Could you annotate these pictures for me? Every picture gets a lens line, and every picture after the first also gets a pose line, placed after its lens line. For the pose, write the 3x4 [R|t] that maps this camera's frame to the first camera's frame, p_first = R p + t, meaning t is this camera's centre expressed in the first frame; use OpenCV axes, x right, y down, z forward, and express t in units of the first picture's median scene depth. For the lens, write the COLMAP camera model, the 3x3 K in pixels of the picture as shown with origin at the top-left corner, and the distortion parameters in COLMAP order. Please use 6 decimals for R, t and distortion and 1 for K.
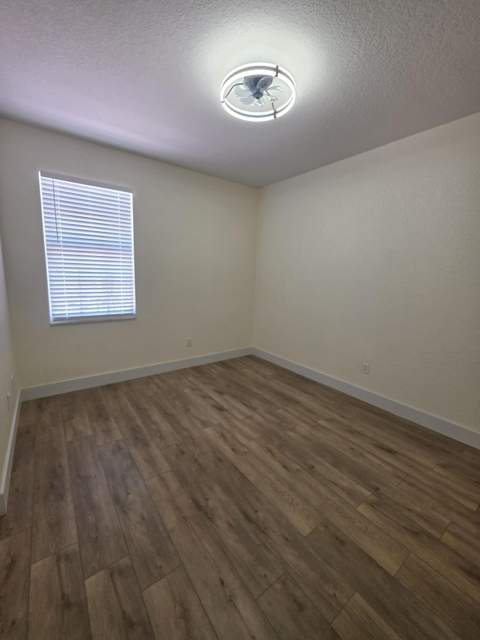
lens RADIAL K [[260.2, 0, 240.0], [0, 260.2, 320.0], [0, 0, 1]] dist [-0.001283, -0.000214]
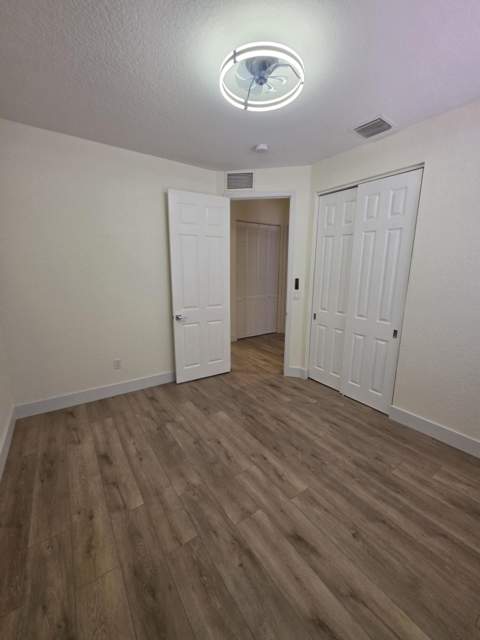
lens RADIAL K [[260.2, 0, 240.0], [0, 260.2, 320.0], [0, 0, 1]] dist [-0.001283, -0.000214]
pose [[-0.998822, -0.042251, 0.023861, 0.069680], [-0.030149, 0.925688, 0.377083, -0.369371], [-0.038020, 0.375920, -0.925872, 1.769586]]
